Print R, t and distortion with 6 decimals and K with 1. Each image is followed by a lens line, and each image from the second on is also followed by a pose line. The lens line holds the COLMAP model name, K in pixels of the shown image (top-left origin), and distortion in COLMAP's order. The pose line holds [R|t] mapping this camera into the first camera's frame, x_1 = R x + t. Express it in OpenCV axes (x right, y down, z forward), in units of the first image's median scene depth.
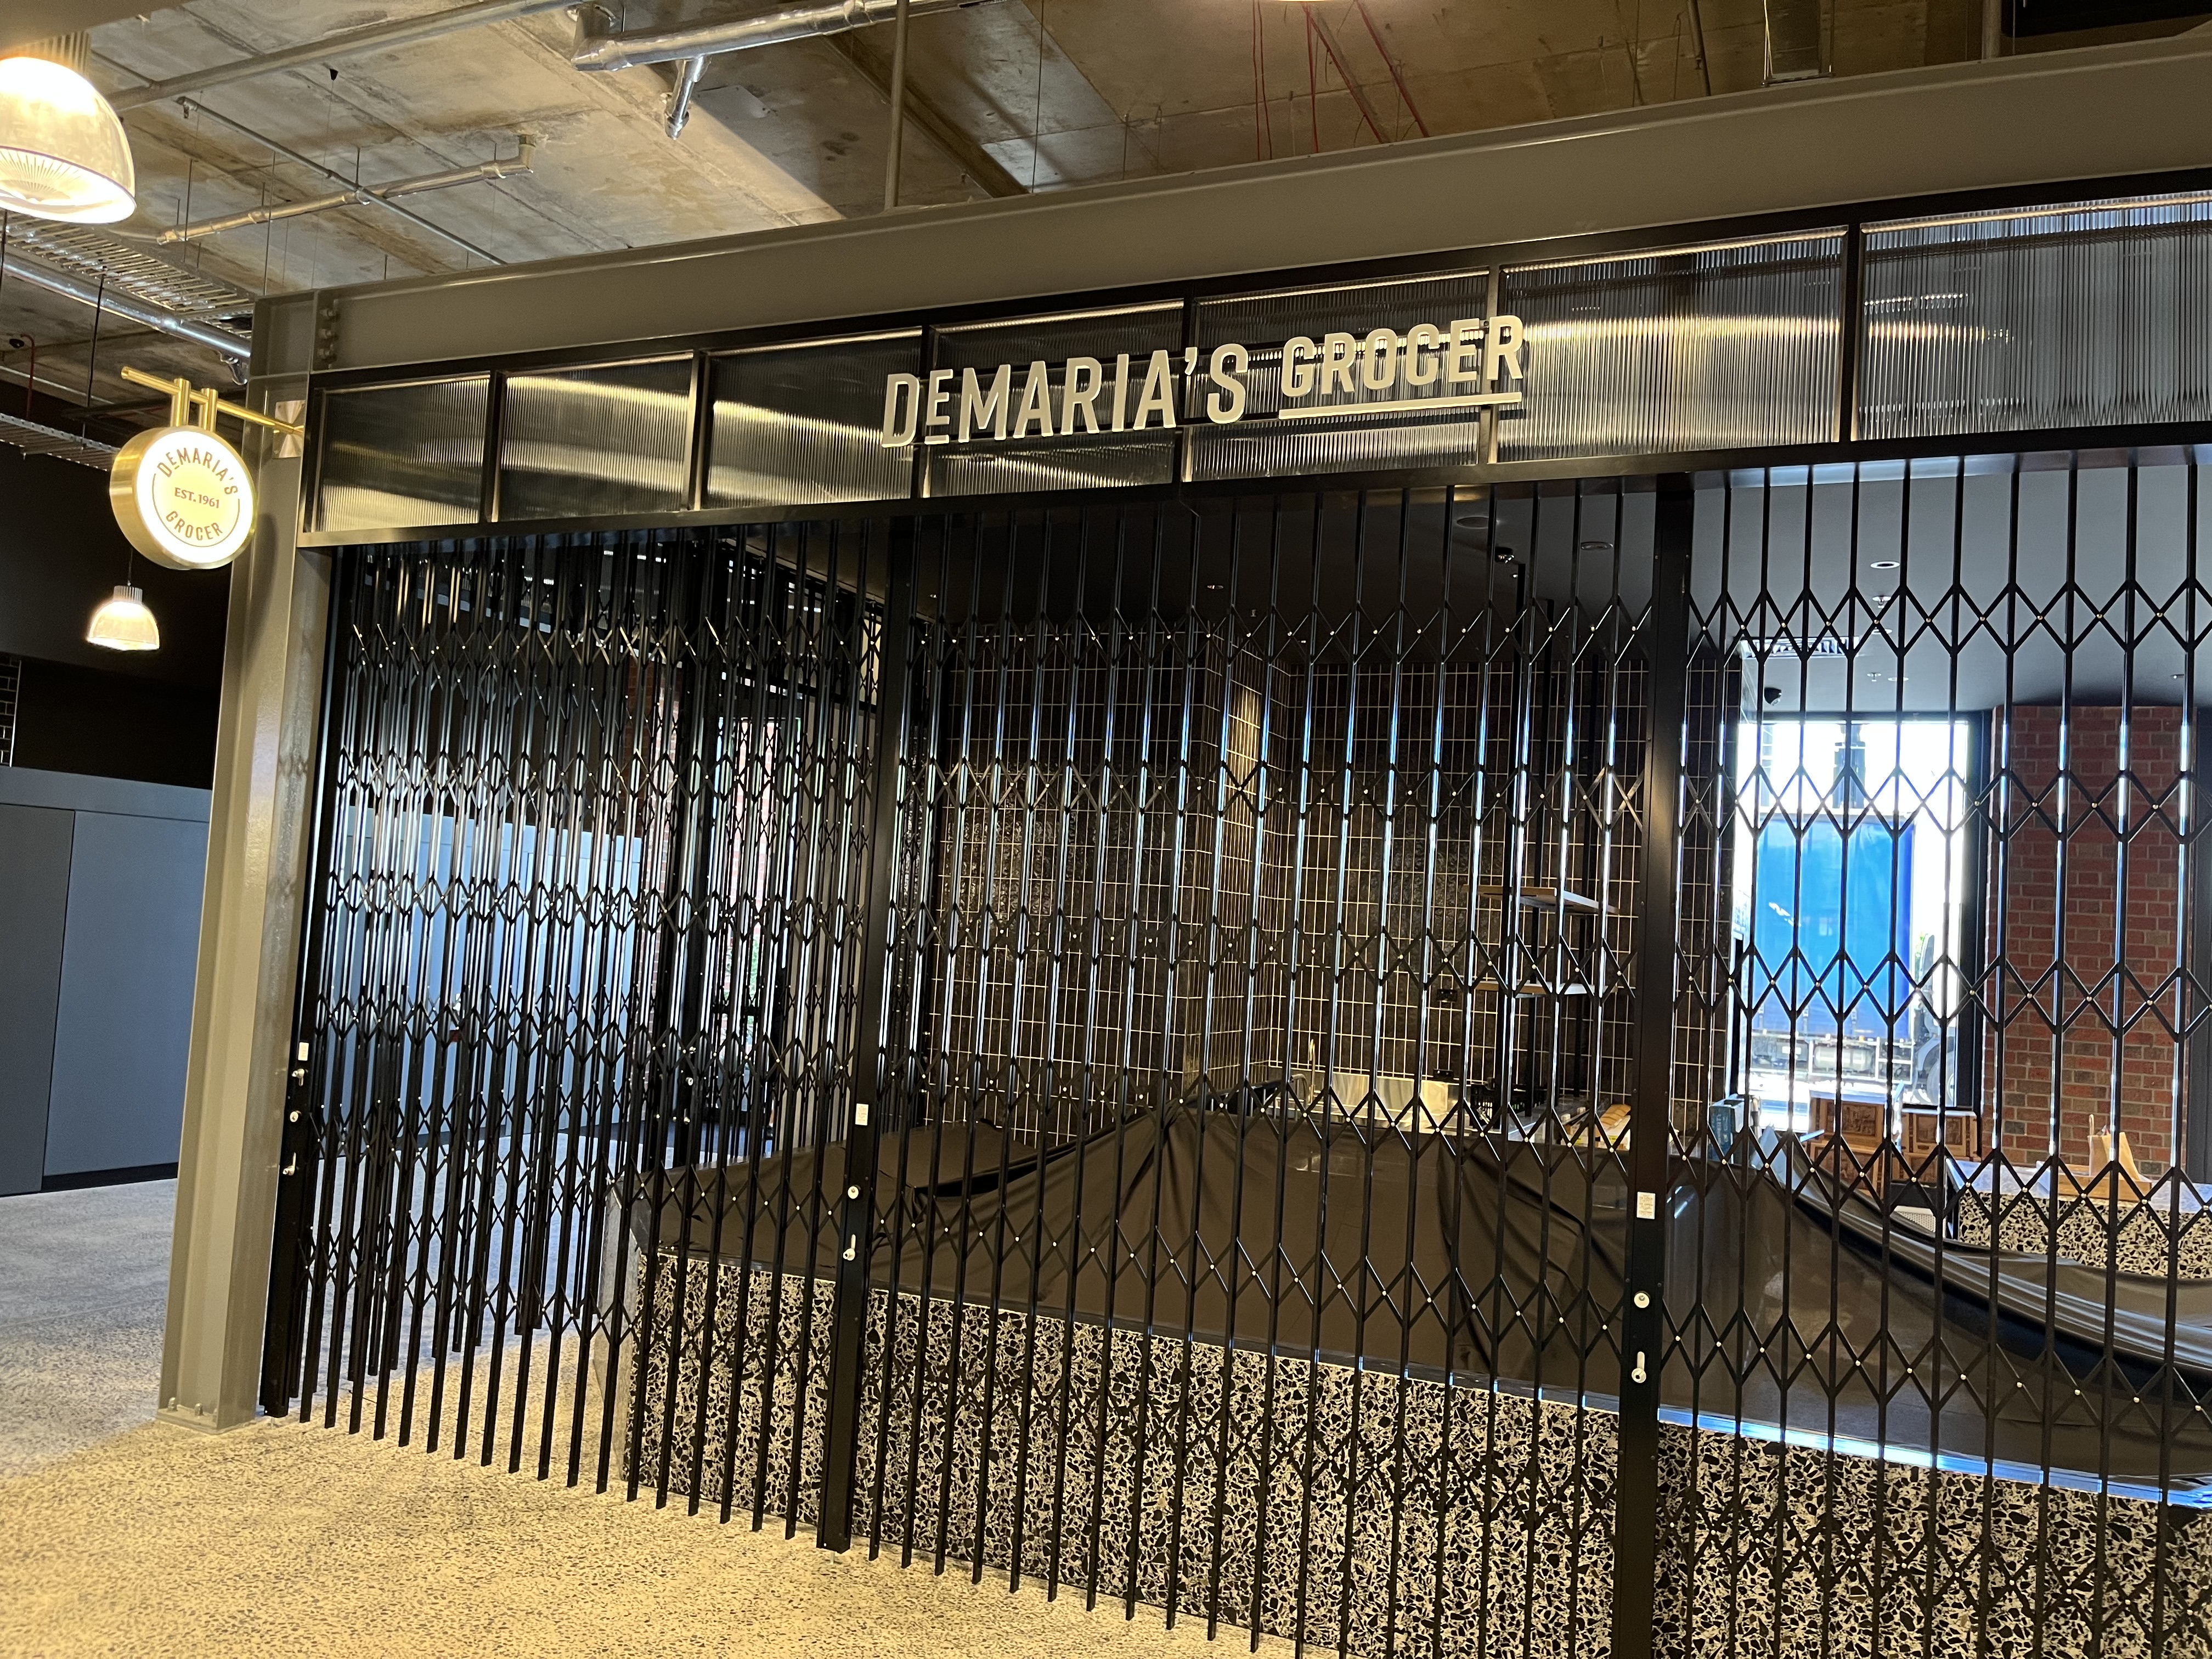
lens RADIAL K [[1705.6, 0, 1104.8], [0, 1705.6, 834.5], [0, 0, 1]] dist [-0.013925, -0.006032]
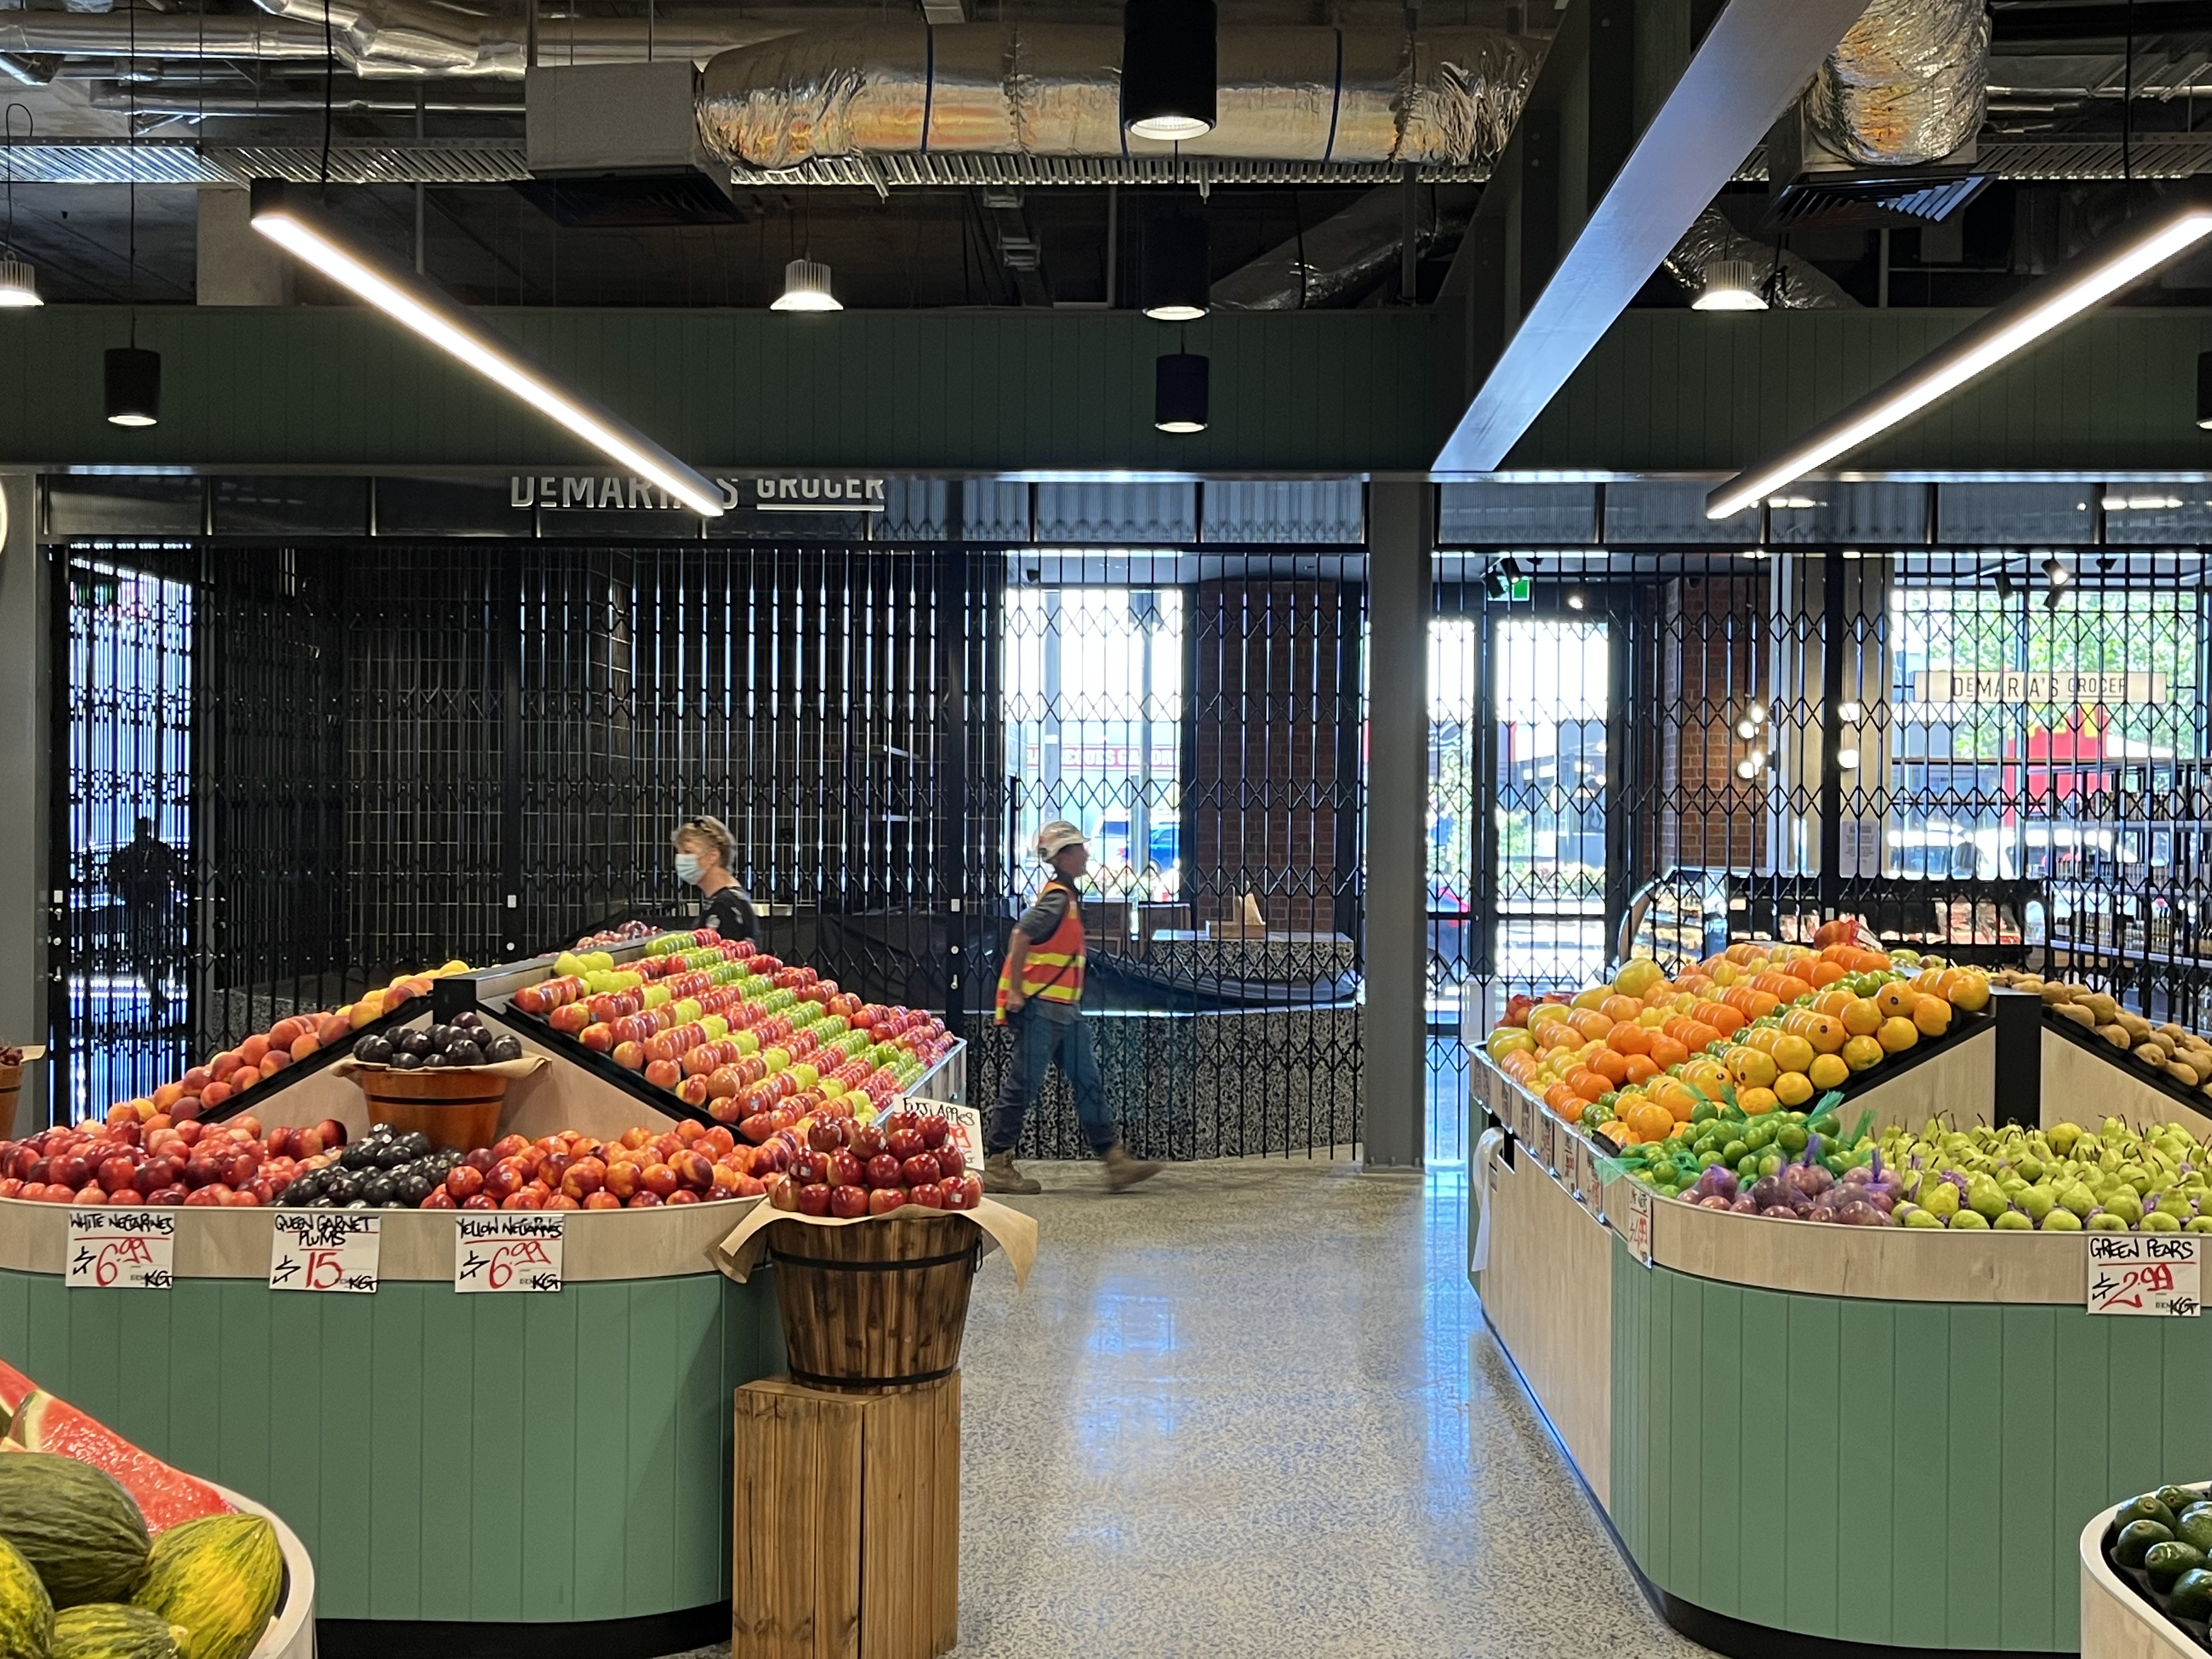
lens RADIAL K [[2582.2, 0, 1106.5], [0, 2582.2, 831.2], [0, 0, 1]] dist [0.004133, 0.000000]
pose [[0.924452, -0.053404, 0.377541, -0.640756], [0.023787, 0.996292, 0.082685, -0.116418], [-0.380557, -0.067457, 0.922294, -1.813170]]
